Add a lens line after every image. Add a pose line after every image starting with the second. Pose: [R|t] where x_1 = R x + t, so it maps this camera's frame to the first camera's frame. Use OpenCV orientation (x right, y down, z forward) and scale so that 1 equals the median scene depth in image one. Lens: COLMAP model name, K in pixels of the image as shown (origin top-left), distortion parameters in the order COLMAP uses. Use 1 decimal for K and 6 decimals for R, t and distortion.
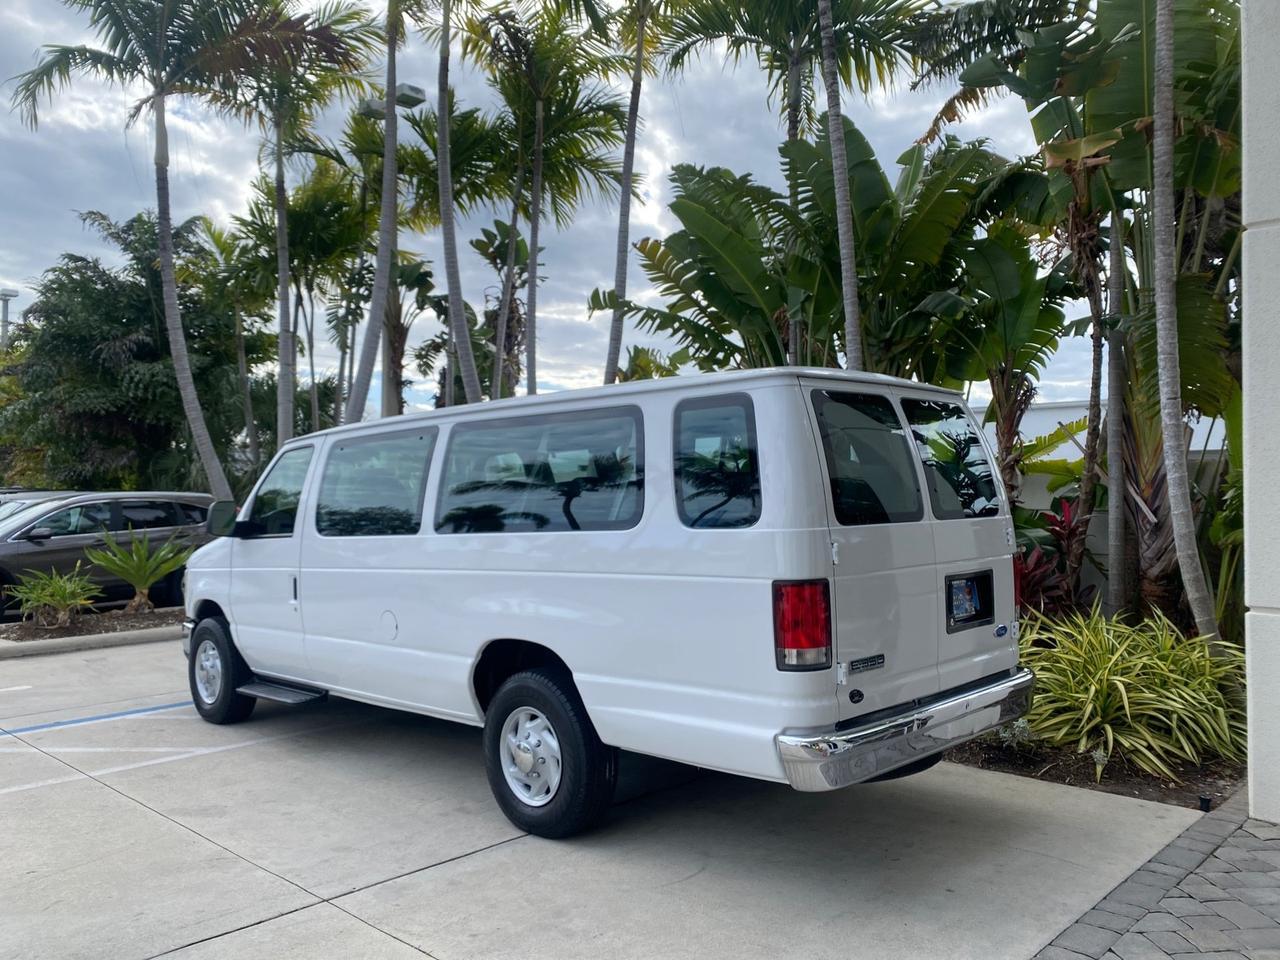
lens RADIAL K [[984.9, 0, 628.3], [0, 984.9, 477.5], [0, 0, 1]] dist [0.014873, -0.015982]
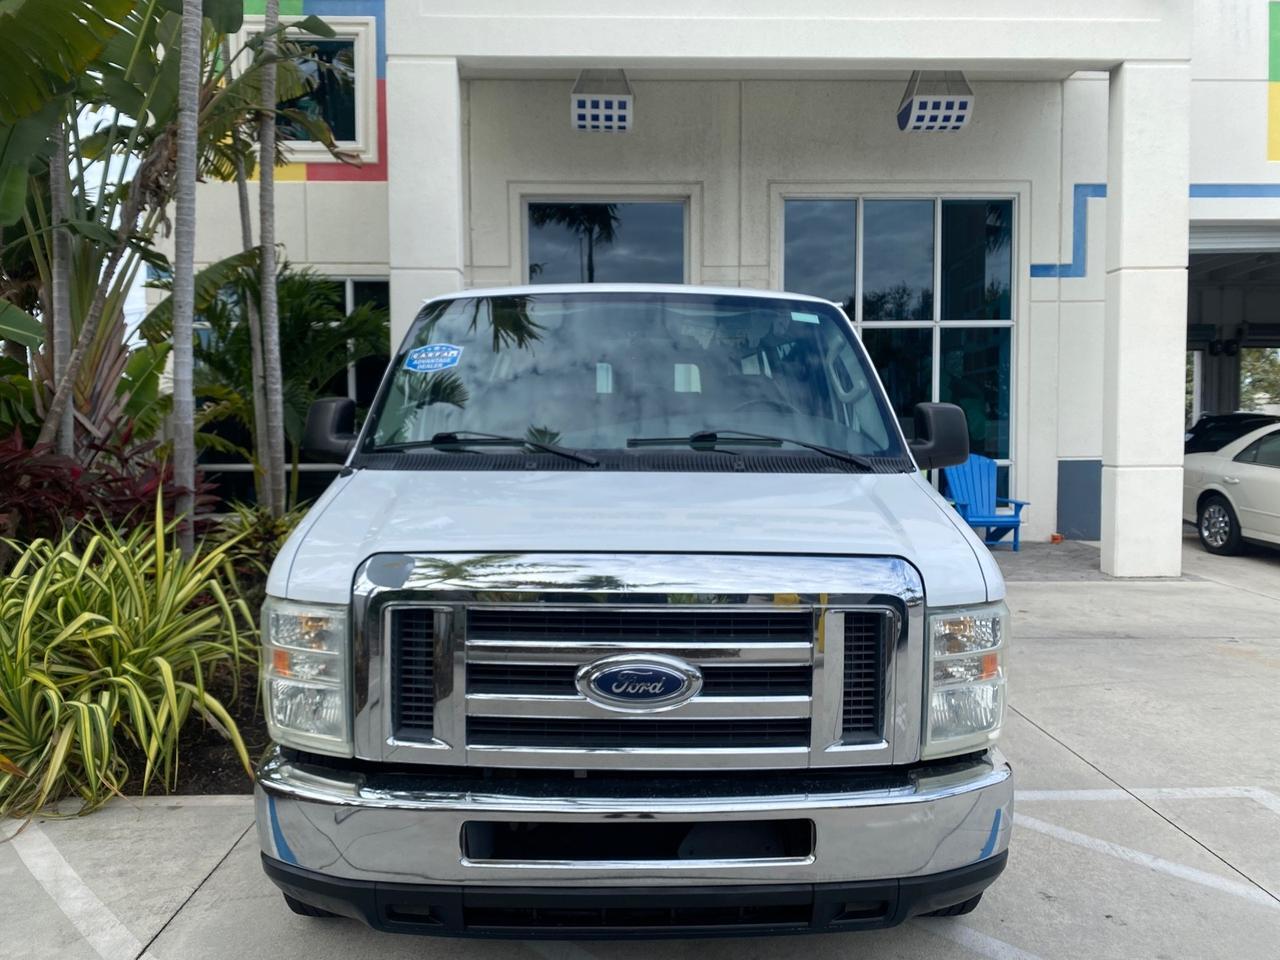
lens RADIAL K [[984.9, 0, 641.4], [0, 984.9, 483.5], [0, 0, 1]] dist [0.014873, -0.015982]
pose [[-0.723842, -0.036558, 0.688996, -0.880704], [-0.006954, 0.998931, 0.045698, 0.059273], [-0.689930, 0.028286, -0.723323, 1.988330]]
